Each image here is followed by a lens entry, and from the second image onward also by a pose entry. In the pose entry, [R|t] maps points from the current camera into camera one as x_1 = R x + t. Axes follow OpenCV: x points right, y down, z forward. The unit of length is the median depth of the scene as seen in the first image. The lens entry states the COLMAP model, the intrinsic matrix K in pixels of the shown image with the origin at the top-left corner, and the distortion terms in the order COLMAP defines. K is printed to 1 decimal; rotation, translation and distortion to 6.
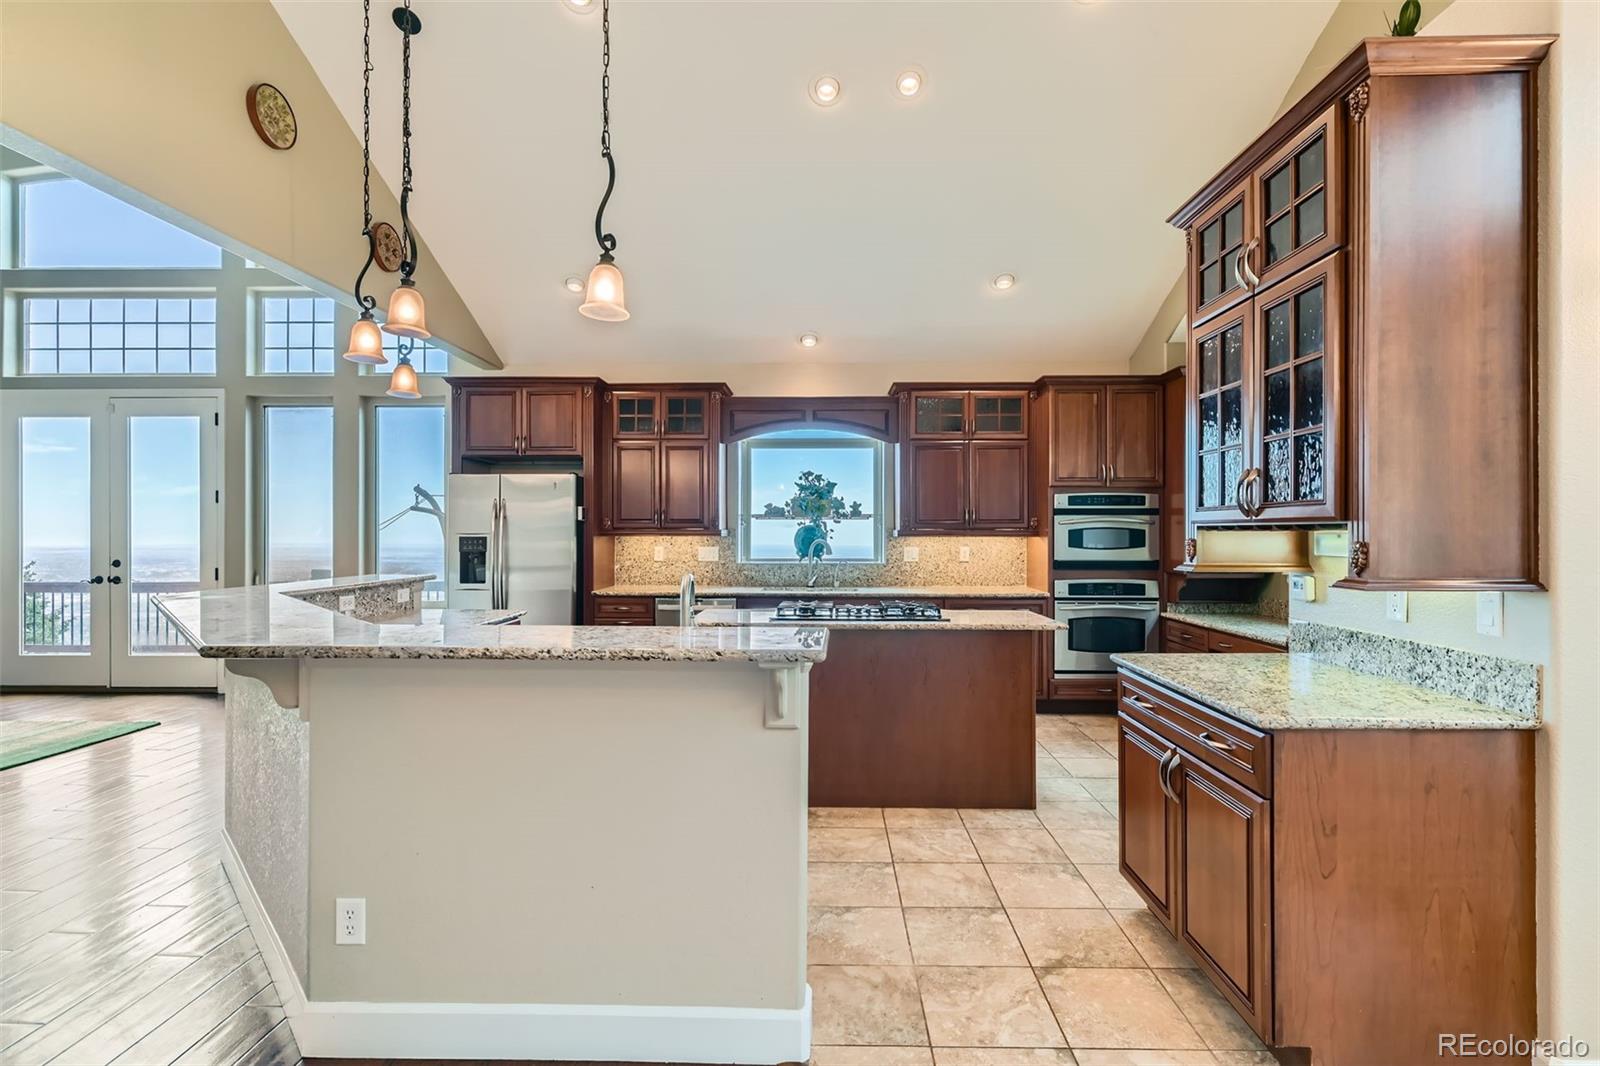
lens RADIAL K [[754.9, 0, 800.0], [0, 754.9, 533.0], [0, 0, 1]] dist [0.001958, -0.000234]
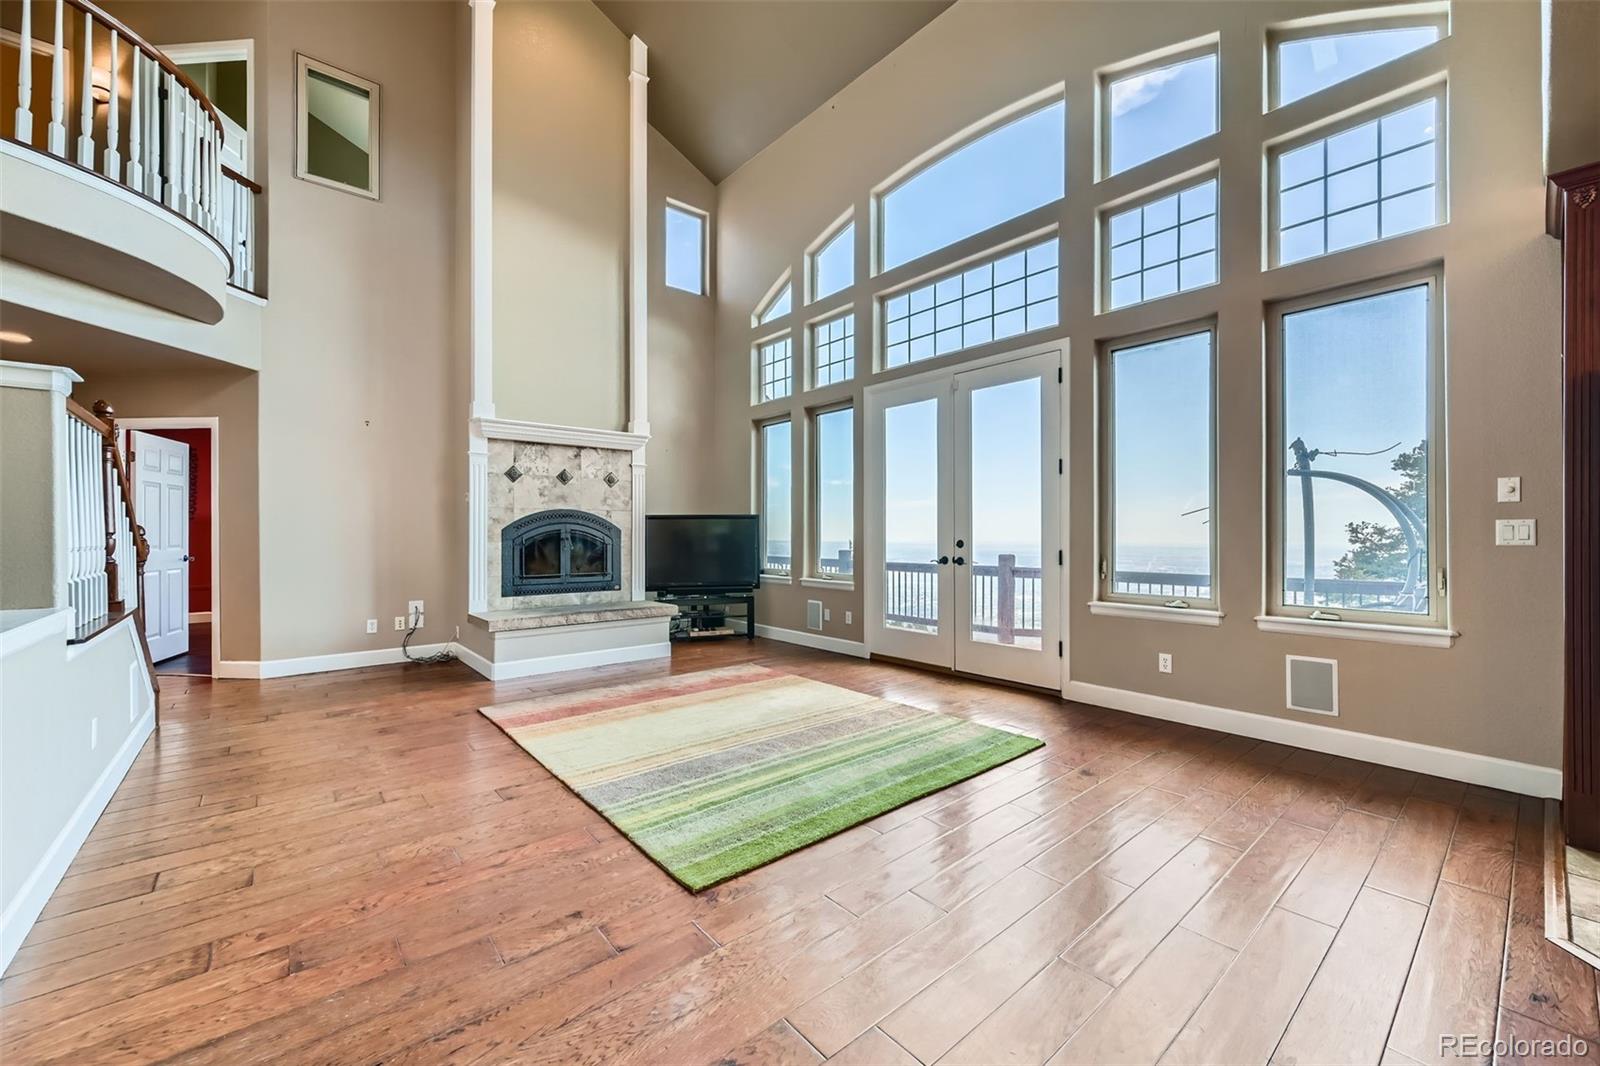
lens RADIAL K [[631.3, 0, 805.2], [0, 631.3, 534.0], [0, 0, 1]] dist [0.002365, -0.000150]
pose [[0.666278, -0.000469, -0.745703, -0.454682], [0.002366, 0.999996, 0.001484, 0.027127], [0.745700, -0.002753, 0.666276, 0.327801]]
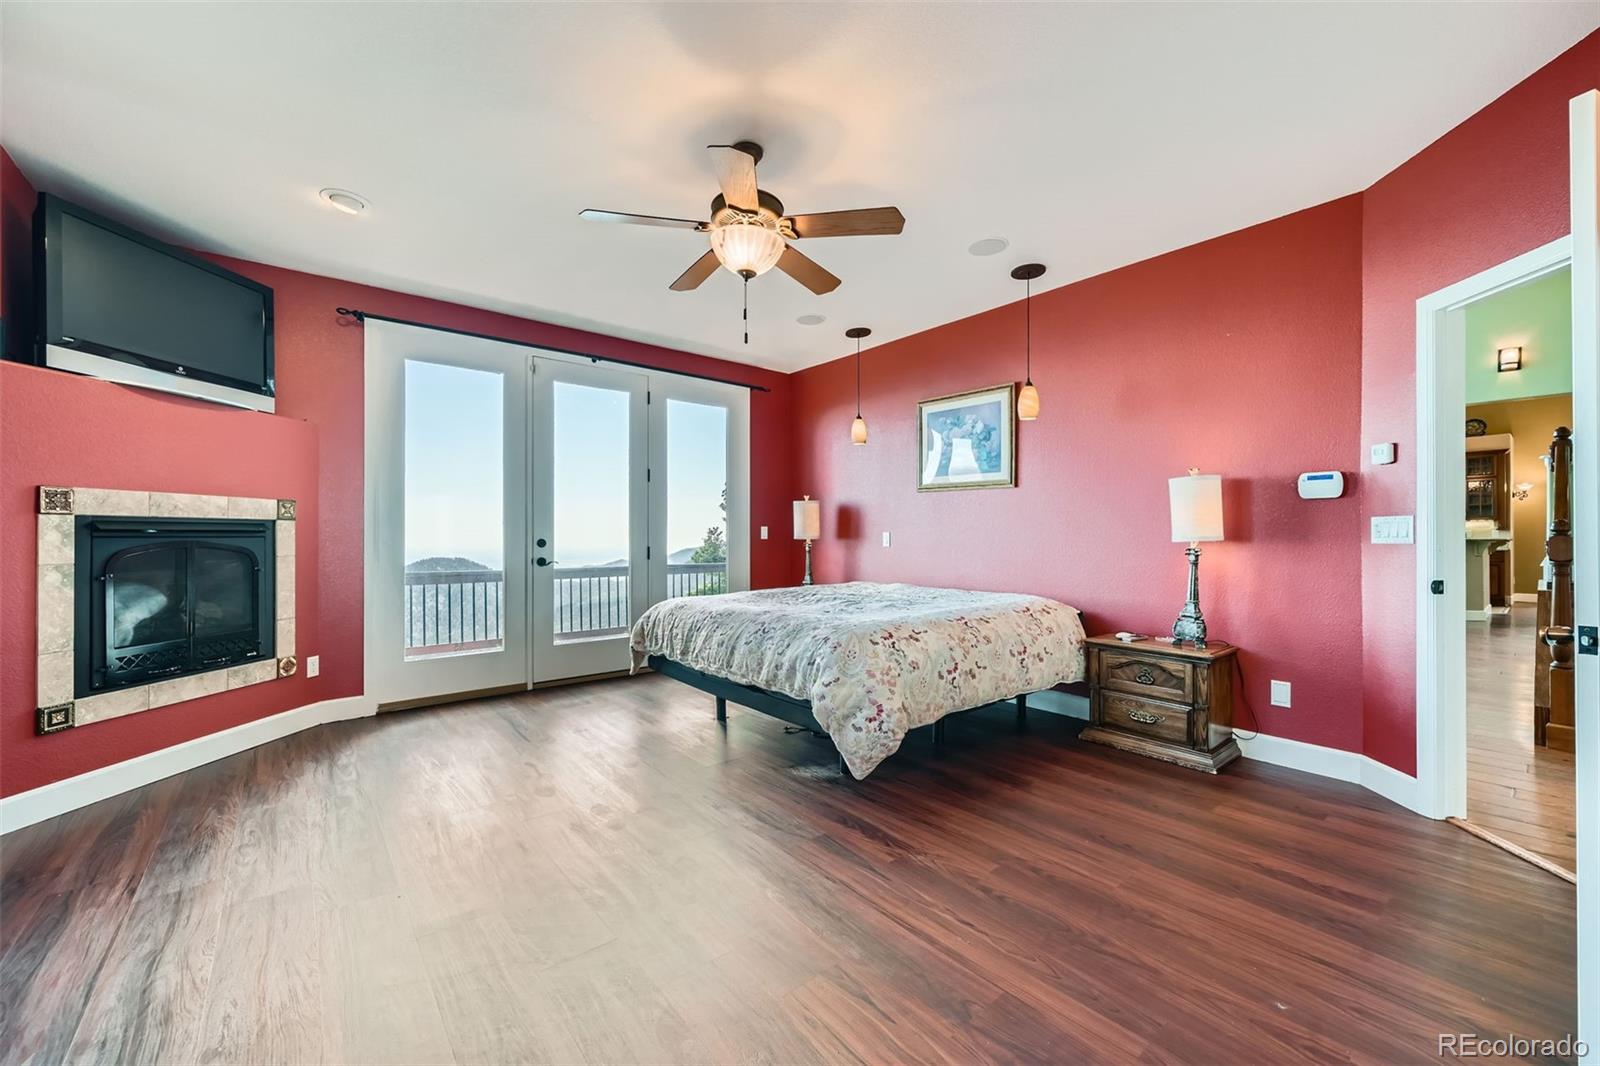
lens RADIAL K [[622.8, 0, 809.5], [0, 622.8, 535.7], [0, 0, 1]] dist [-0.015228, 0.000041]
pose [[0.754755, -0.004313, 0.655993, -1.205569], [0.007164, 0.999973, -0.001668, 0.036515], [-0.655968, 0.005958, 0.754765, 0.256301]]
